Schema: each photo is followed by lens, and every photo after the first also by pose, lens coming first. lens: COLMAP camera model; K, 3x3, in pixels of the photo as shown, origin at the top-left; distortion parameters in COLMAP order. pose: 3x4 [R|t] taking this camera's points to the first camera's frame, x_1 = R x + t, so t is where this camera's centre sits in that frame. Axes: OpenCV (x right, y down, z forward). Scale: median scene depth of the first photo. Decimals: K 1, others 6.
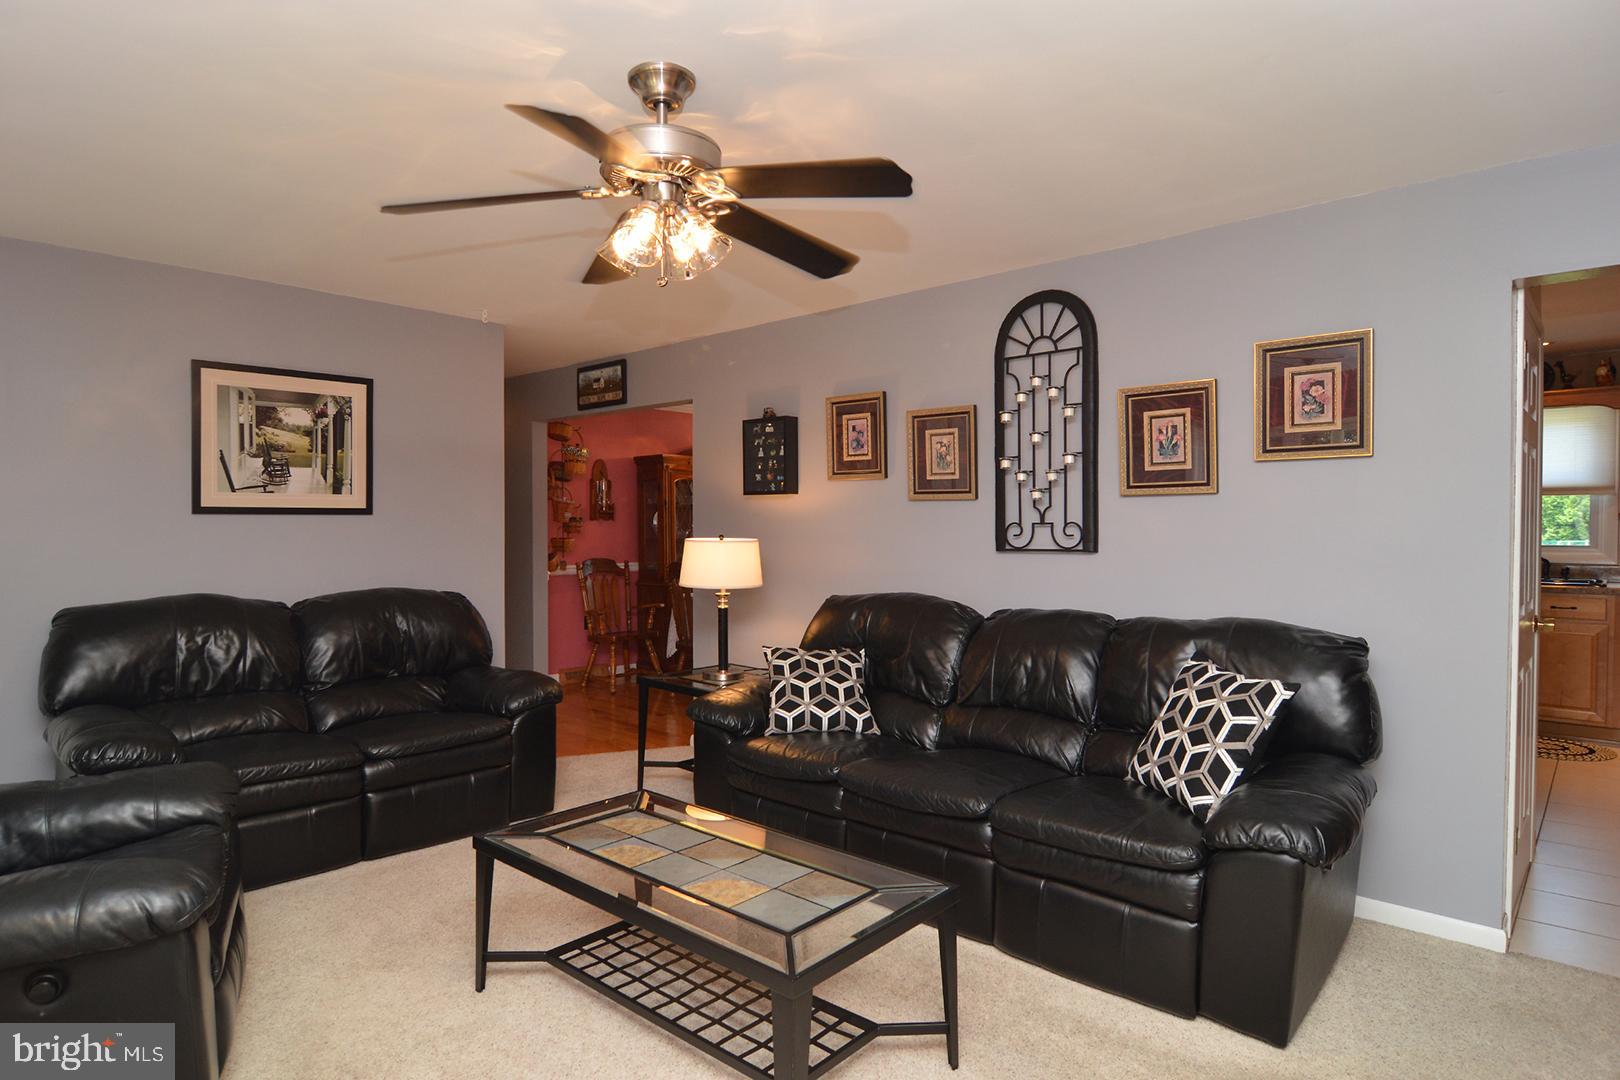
lens RADIAL K [[910.7, 0, 818.5], [0, 910.7, 554.7], [0, 0, 1]] dist [-0.008599, -0.011468]
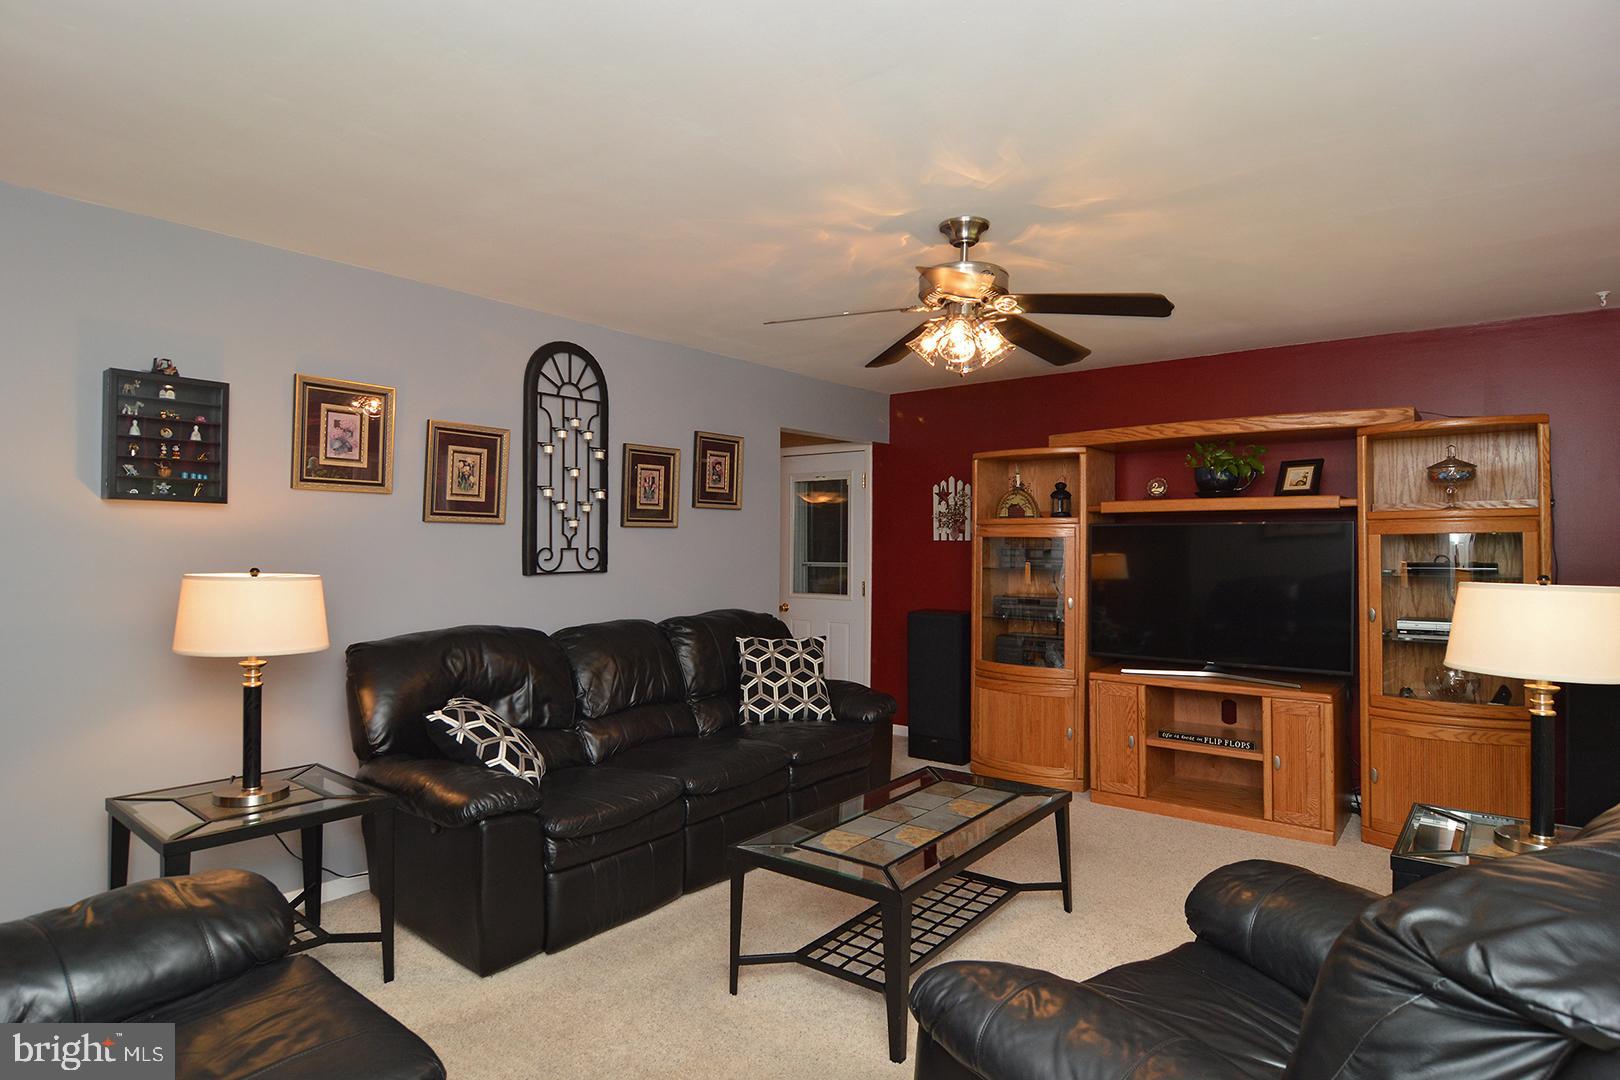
lens RADIAL K [[910.7, 0, 810.5], [0, 910.7, 540.1], [0, 0, 1]] dist [-0.008599, -0.011468]
pose [[-0.093368, 0.000817, 0.995631, -0.895099], [0.023797, 0.999716, 0.001411, -0.039250], [-0.995347, 0.023825, -0.093361, 0.805394]]
